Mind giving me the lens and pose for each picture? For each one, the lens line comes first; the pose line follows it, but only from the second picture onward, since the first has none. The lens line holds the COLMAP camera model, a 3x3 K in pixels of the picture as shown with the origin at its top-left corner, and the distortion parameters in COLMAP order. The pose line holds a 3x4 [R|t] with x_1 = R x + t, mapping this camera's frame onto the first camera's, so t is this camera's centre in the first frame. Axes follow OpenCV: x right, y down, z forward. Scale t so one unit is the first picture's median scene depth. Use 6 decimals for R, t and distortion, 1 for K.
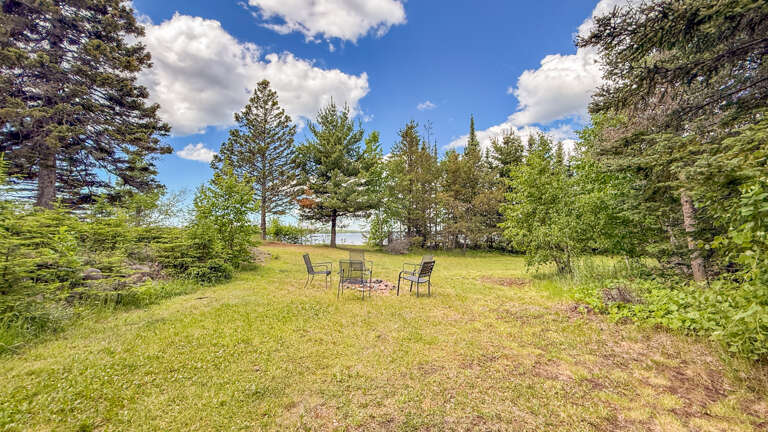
lens RADIAL K [[314.8, 0, 384.0], [0, 314.8, 216.0], [0, 0, 1]] dist [-0.001193, 0.000040]
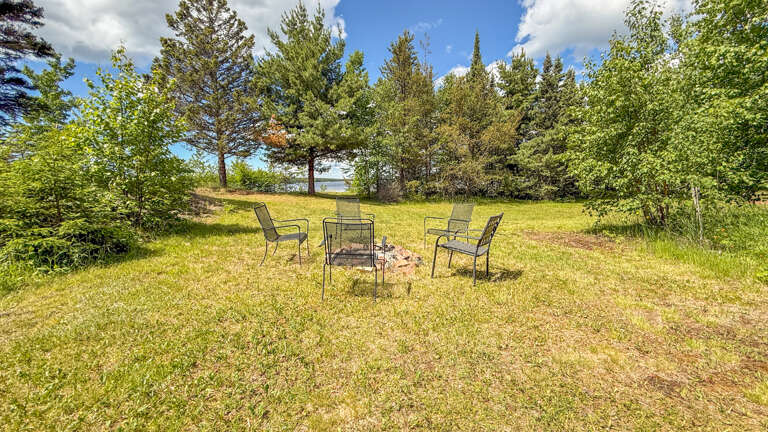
lens RADIAL K [[314.8, 0, 384.0], [0, 314.8, 216.0], [0, 0, 1]] dist [-0.001193, 0.000040]
pose [[0.997878, -0.022281, 0.061182, -0.024361], [0.011981, 0.986419, 0.163812, 0.019473], [-0.064001, -0.162731, 0.984592, 0.167797]]
